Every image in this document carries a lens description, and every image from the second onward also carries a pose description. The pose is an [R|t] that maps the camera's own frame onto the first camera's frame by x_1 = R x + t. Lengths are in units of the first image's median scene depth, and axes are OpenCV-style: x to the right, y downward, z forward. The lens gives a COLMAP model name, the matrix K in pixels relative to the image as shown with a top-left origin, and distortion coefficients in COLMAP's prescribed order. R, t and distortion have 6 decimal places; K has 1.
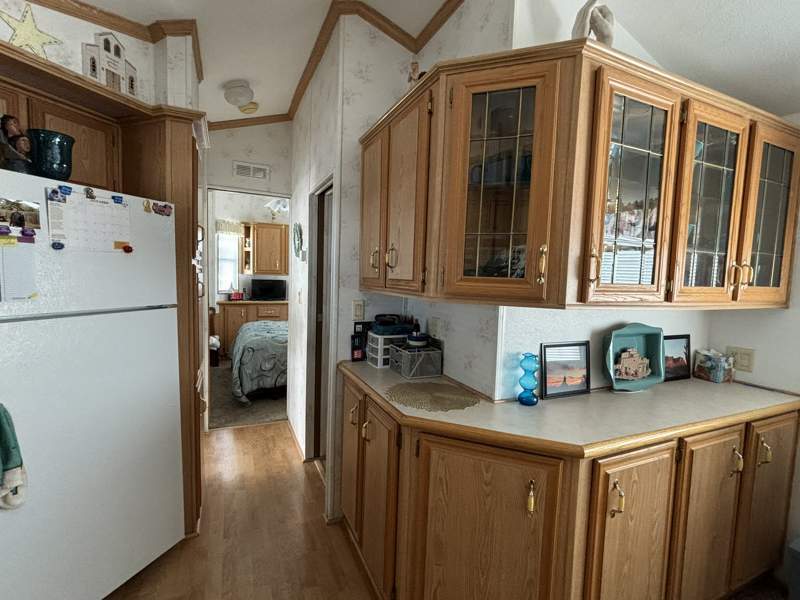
lens RADIAL K [[374.1, 0, 396.6], [0, 374.1, 298.8], [0, 0, 1]] dist [0.001710, 0.000848]
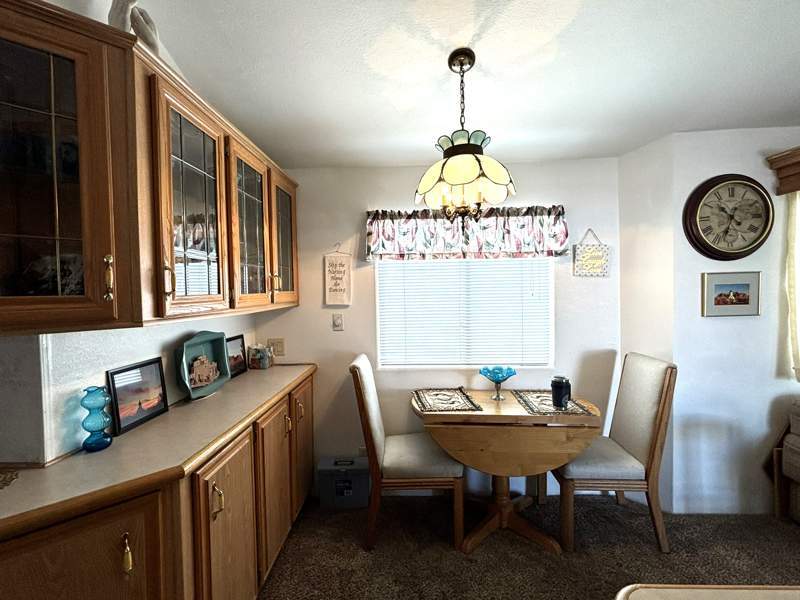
lens RADIAL K [[374.1, 0, 398.4], [0, 374.1, 298.5], [0, 0, 1]] dist [0.001710, 0.000848]
pose [[0.446161, -0.066180, 0.892503, -0.060834], [0.092969, 0.995294, 0.027327, -0.005469], [-0.890111, 0.070783, 0.450214, 0.027436]]
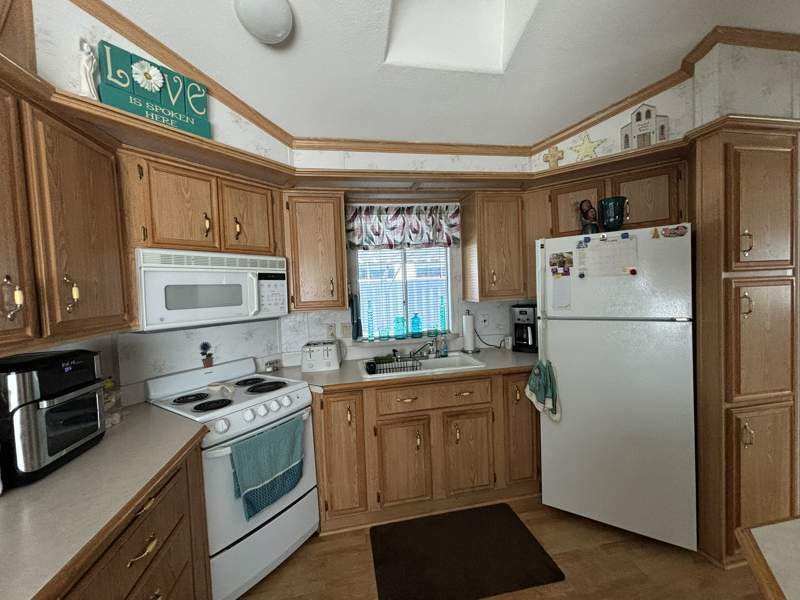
lens RADIAL K [[322.9, 0, 397.5], [0, 322.9, 300.5], [0, 0, 1]] dist [-0.003364, 0.000744]
pose [[-0.243011, 0.017668, -0.969863, 0.543927], [-0.030044, 0.999217, 0.025731, -0.039442], [0.969558, 0.035392, -0.242290, 0.488271]]
